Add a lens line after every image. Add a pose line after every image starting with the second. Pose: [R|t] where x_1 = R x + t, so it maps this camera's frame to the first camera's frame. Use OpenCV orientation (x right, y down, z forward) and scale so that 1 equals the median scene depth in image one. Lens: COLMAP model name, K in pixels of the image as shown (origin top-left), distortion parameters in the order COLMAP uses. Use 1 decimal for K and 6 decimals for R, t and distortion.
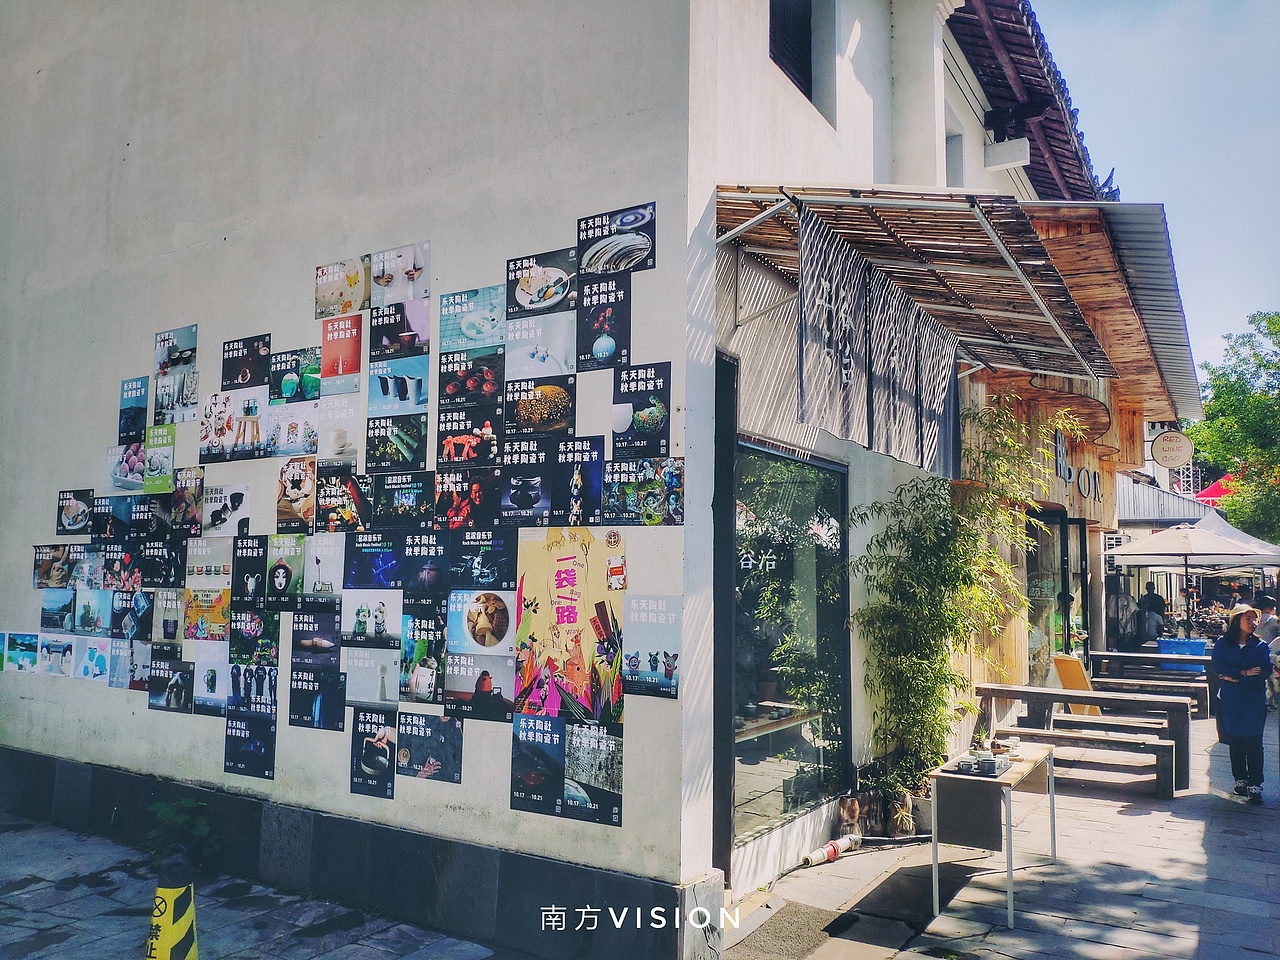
lens RADIAL K [[975.1, 0, 640.0], [0, 975.1, 480.0], [0, 0, 1]] dist [-0.002094, -0.000974]
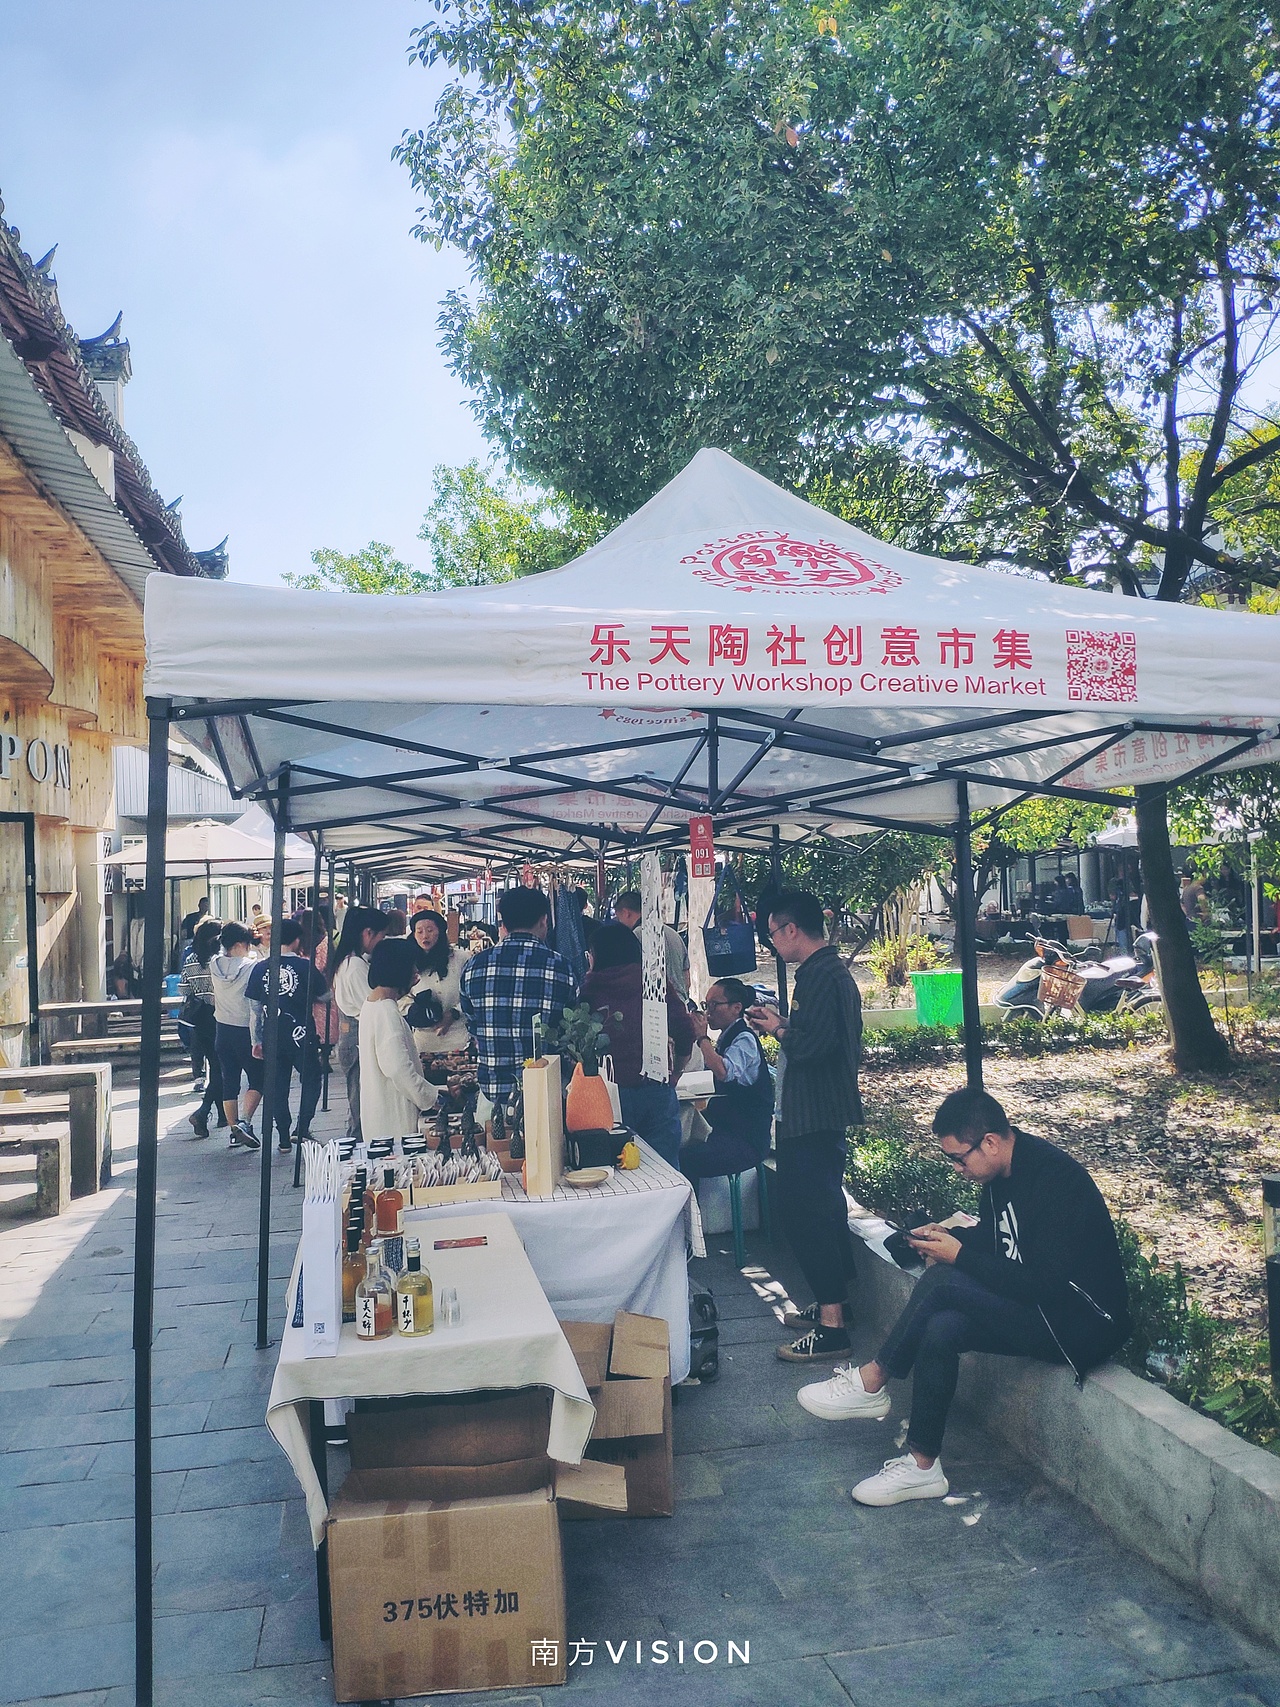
lens RADIAL K [[1300.4, 0, 640.0], [0, 1300.4, 853.5], [0, 0, 1]] dist [-0.002094, -0.000974]
pose [[0.771703, -0.023861, 0.635536, 0.184150], [-0.018594, 0.998022, 0.060048, 0.004897], [-0.635712, -0.058157, 0.769733, 0.025140]]
